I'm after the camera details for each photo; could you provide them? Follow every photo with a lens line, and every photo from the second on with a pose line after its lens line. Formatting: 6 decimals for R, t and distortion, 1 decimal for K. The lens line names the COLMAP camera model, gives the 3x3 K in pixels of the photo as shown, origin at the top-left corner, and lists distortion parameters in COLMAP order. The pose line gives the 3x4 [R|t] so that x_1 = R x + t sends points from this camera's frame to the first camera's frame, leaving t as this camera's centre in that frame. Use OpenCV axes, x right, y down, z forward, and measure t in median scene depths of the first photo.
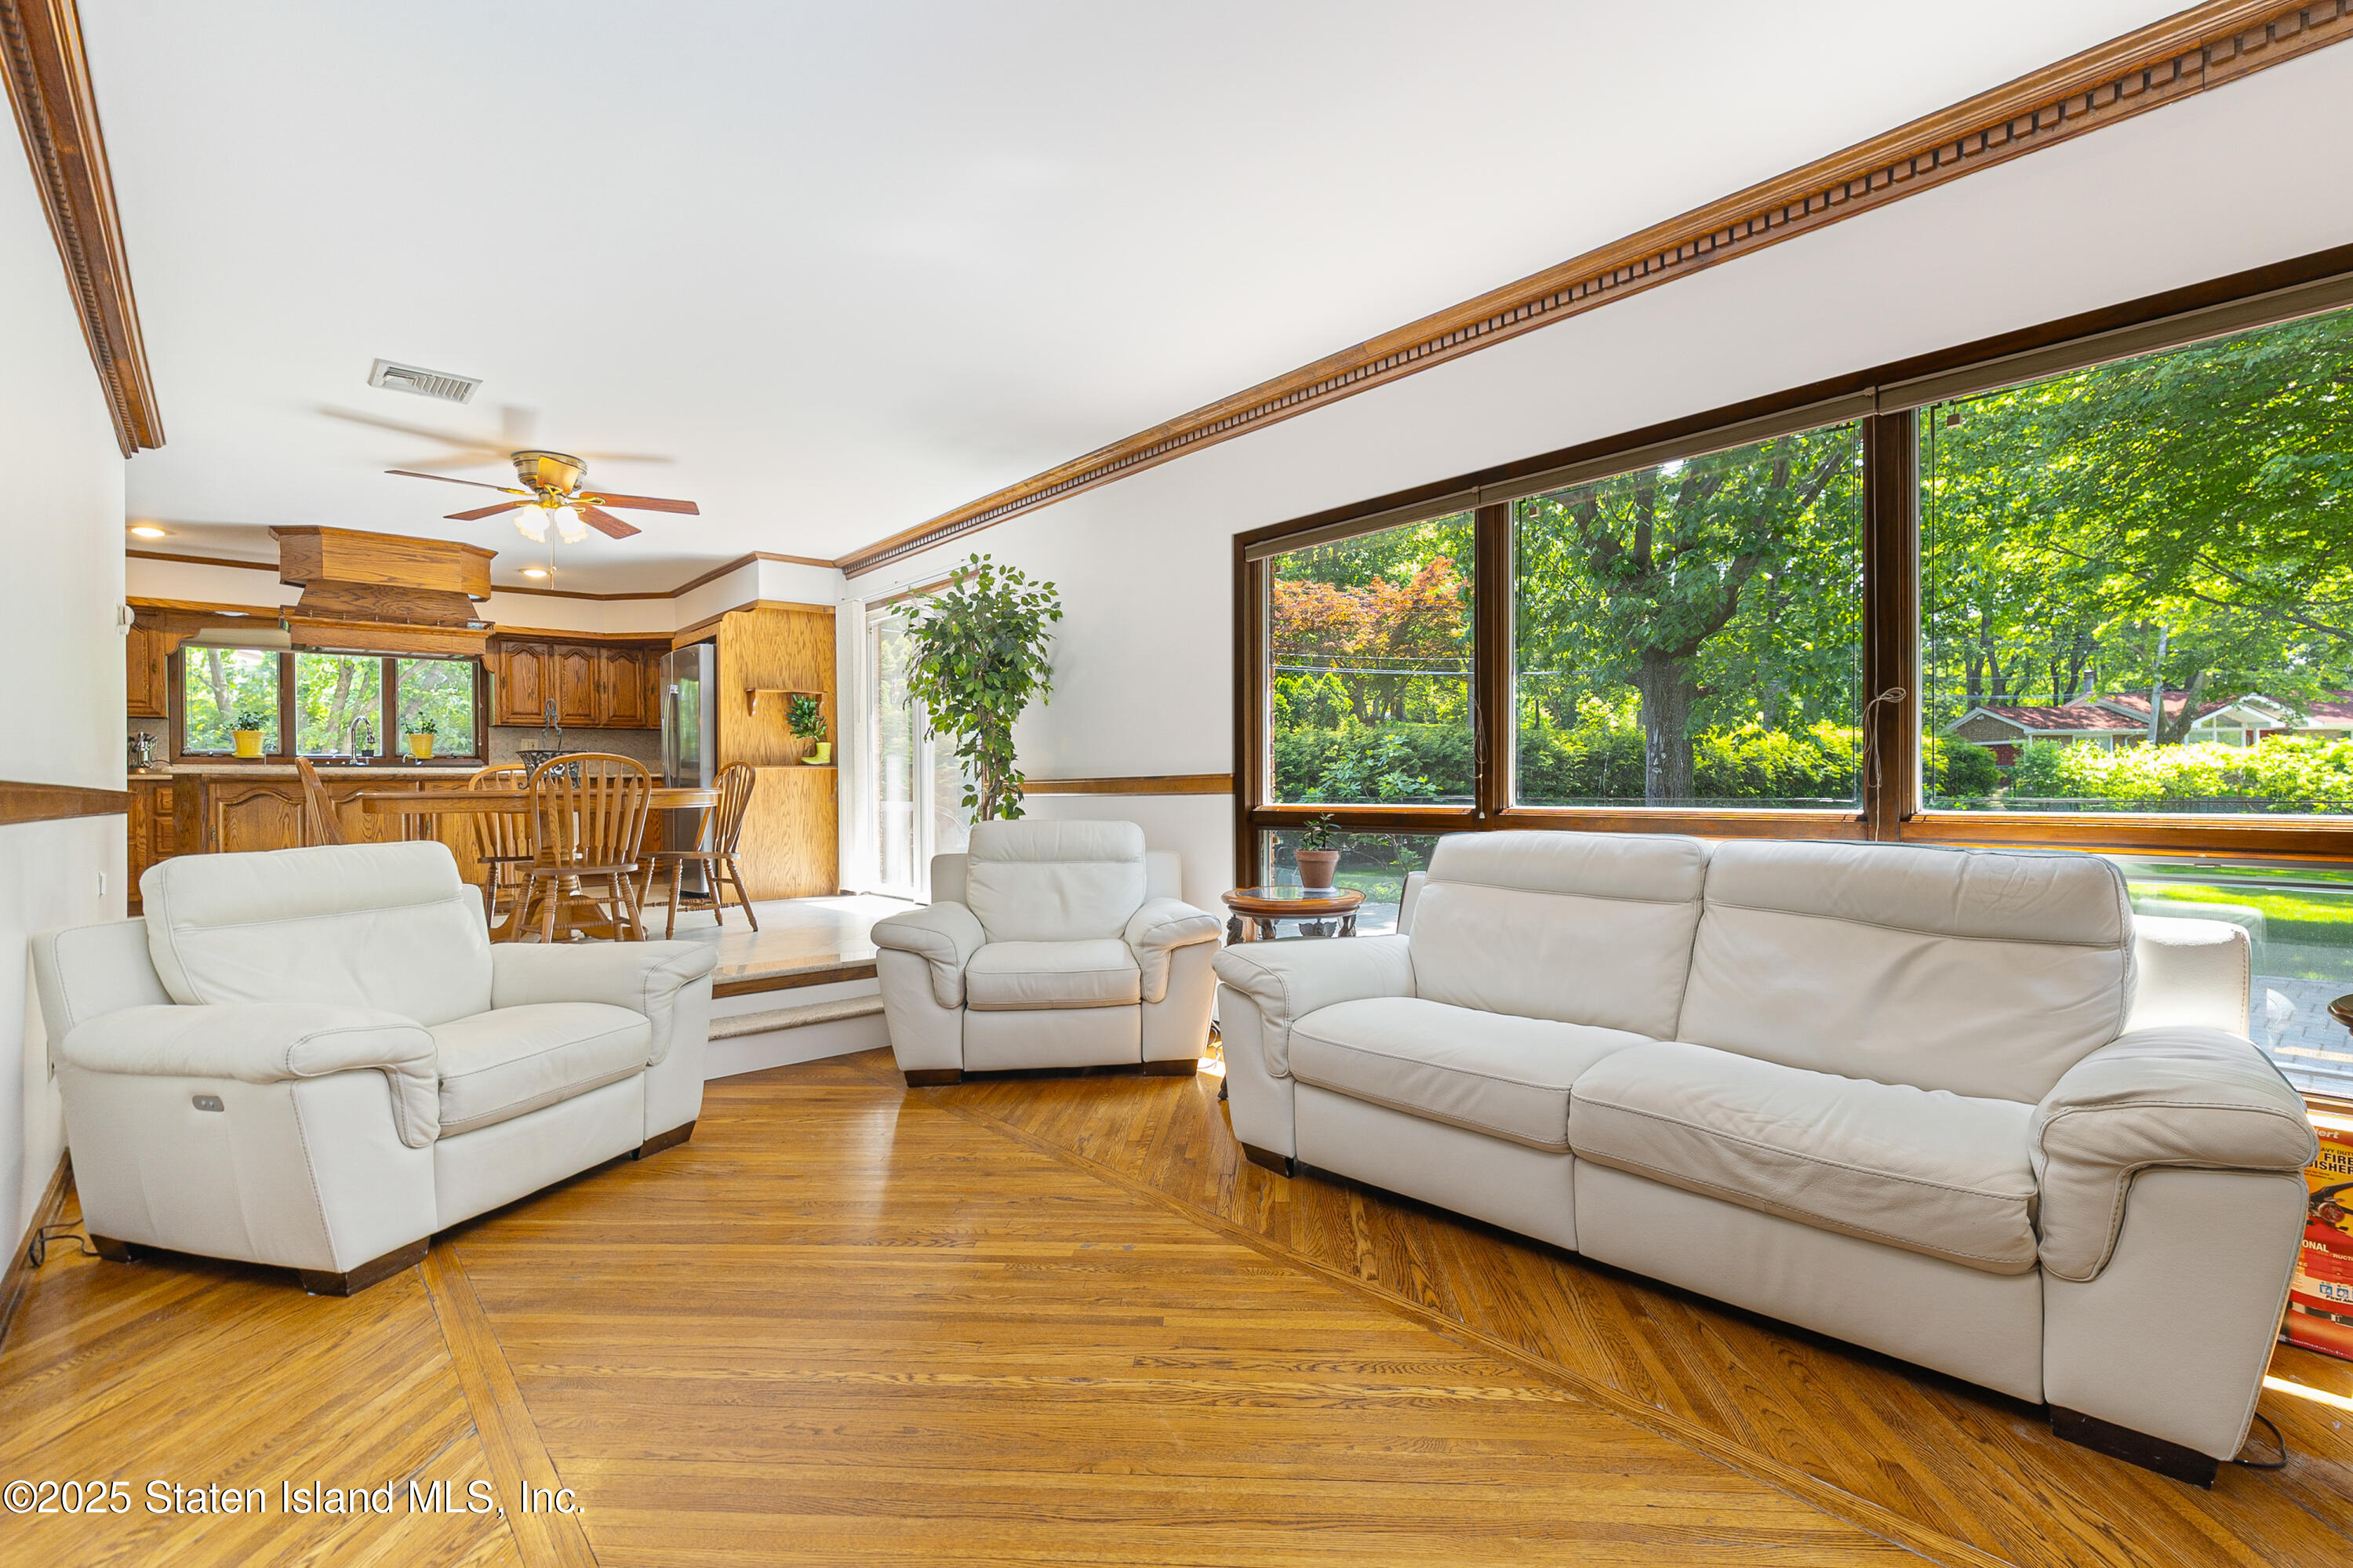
lens RADIAL K [[1075.2, 0, 1186.0], [0, 1075.2, 787.5], [0, 0, 1]] dist [0.001057, 0.000062]
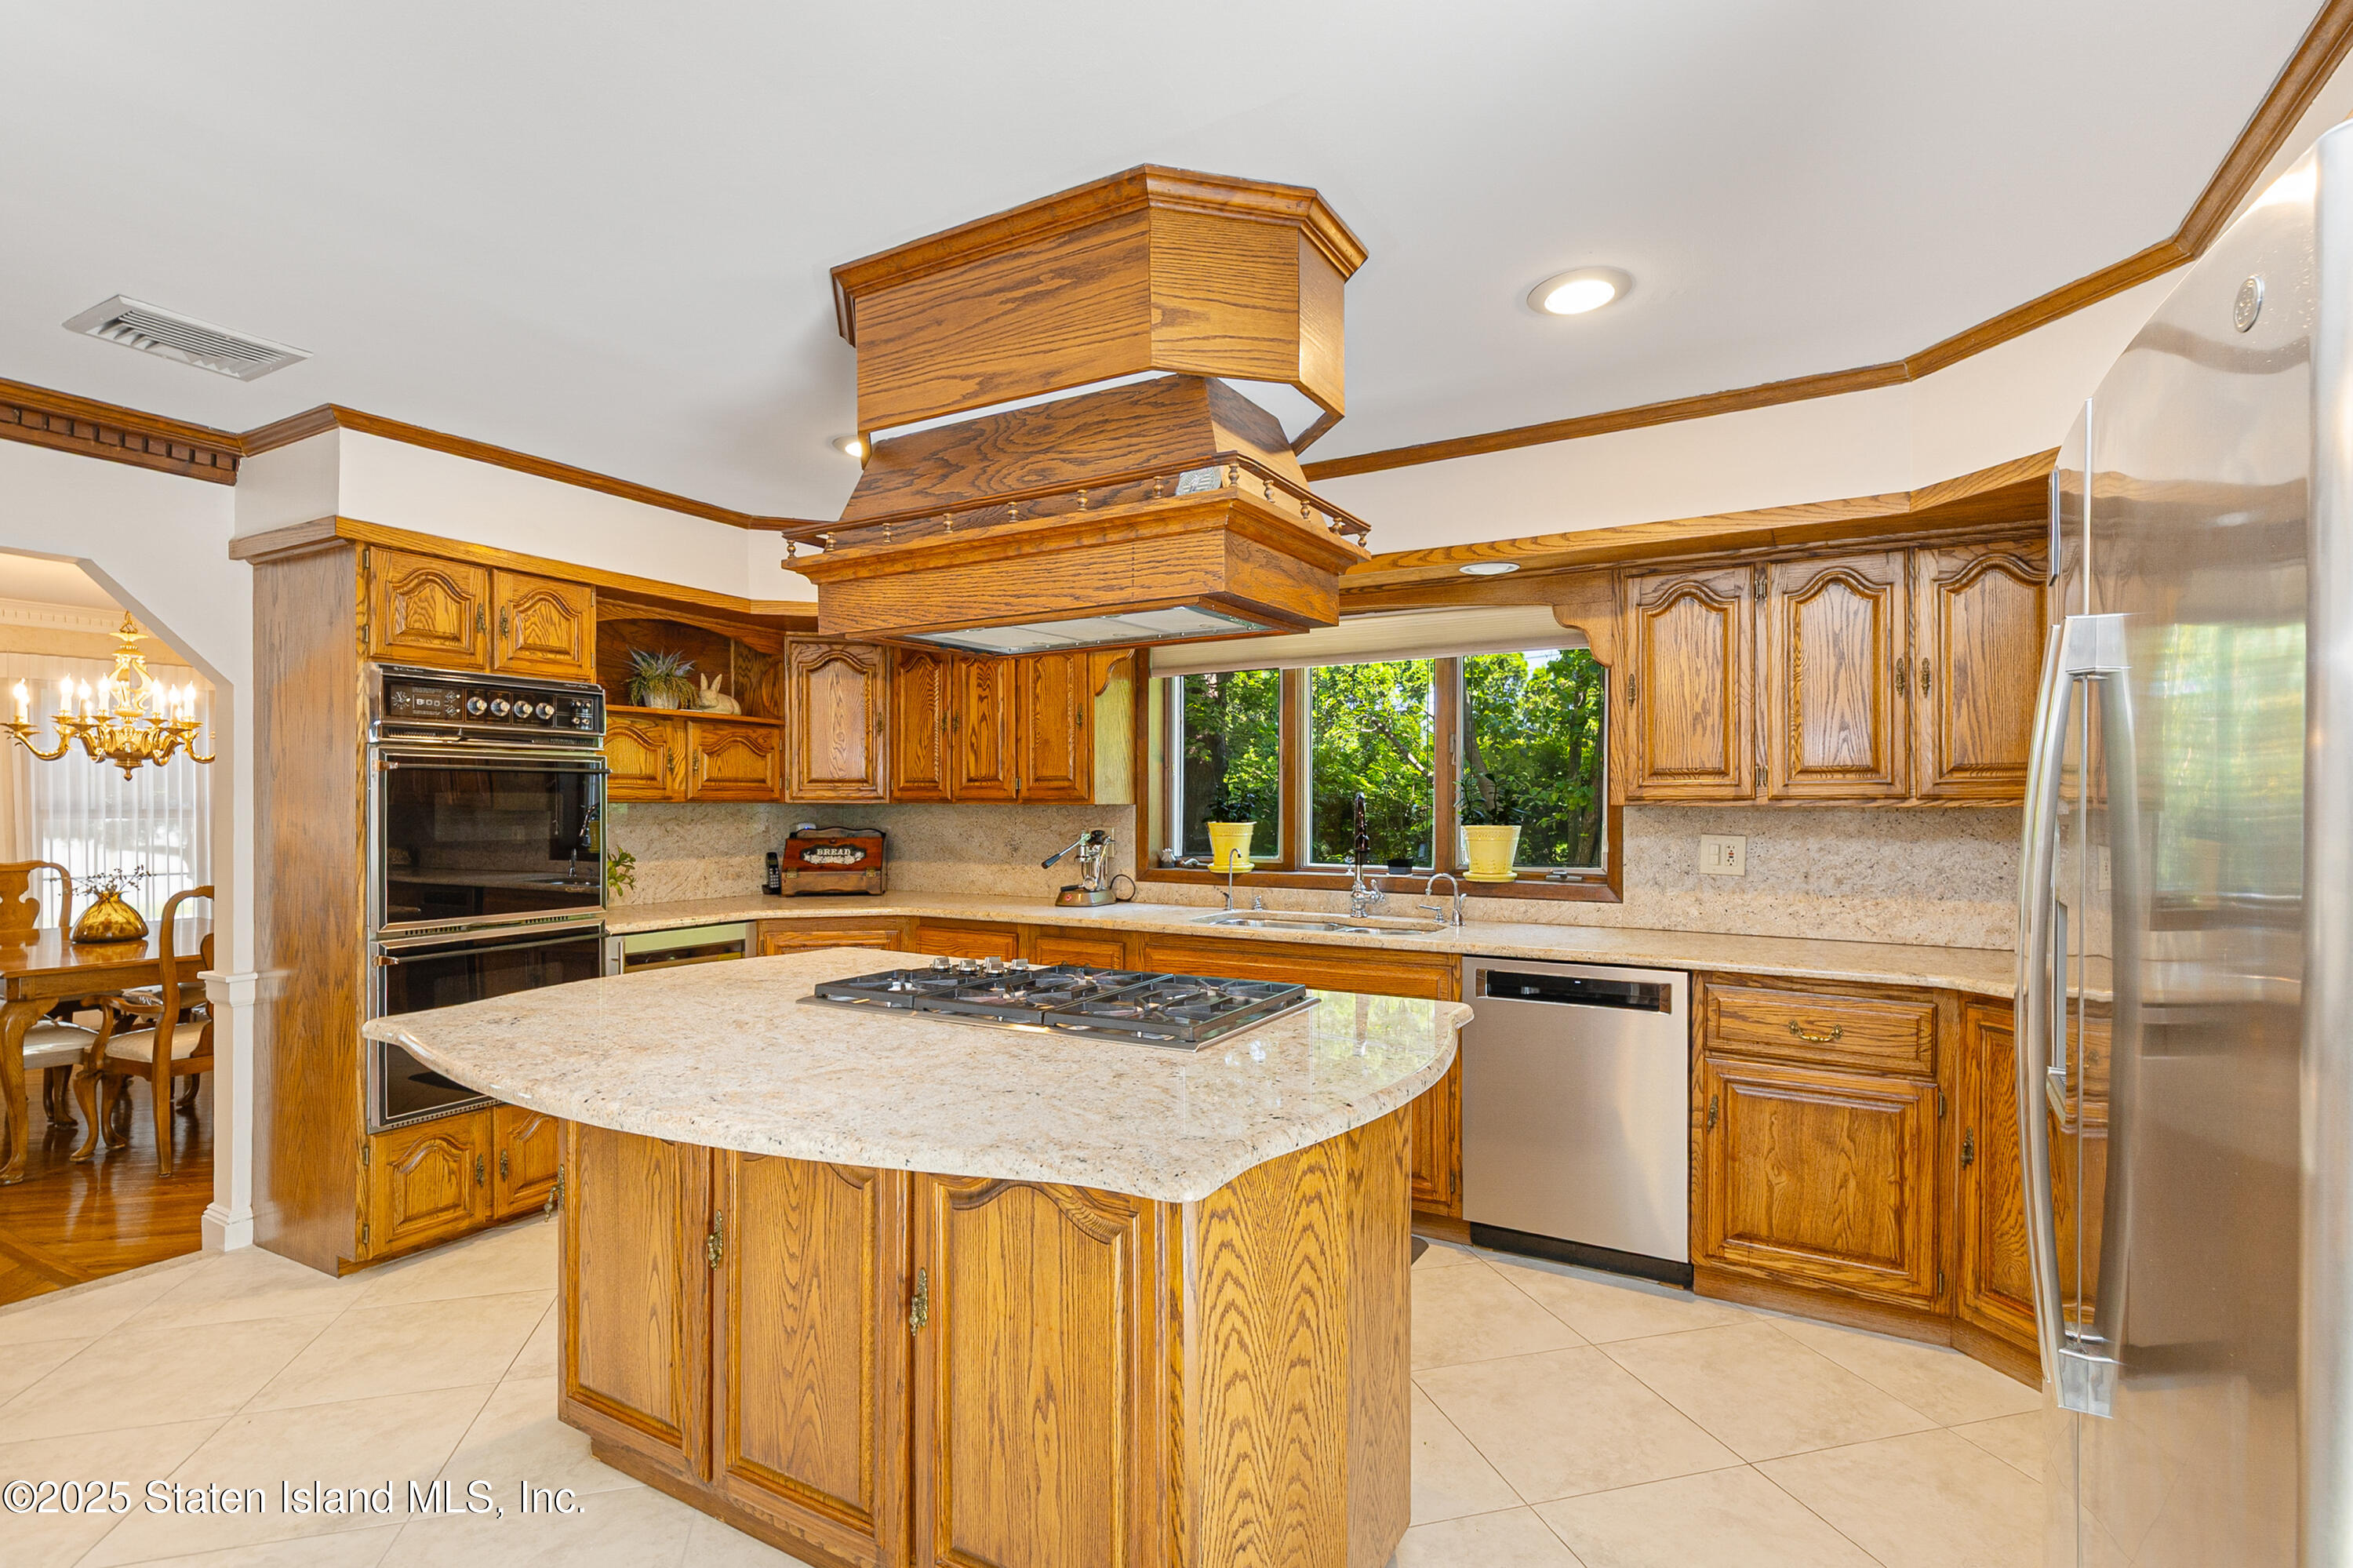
lens RADIAL K [[1075.2, 0, 1182.7], [0, 1075.2, 792.1], [0, 0, 1]] dist [0.001057, 0.000062]
pose [[0.337741, 0.014287, -0.941131, -0.330715], [-0.007543, 0.999894, 0.012472, -0.064412], [0.941209, 0.002887, 0.337813, 0.711566]]
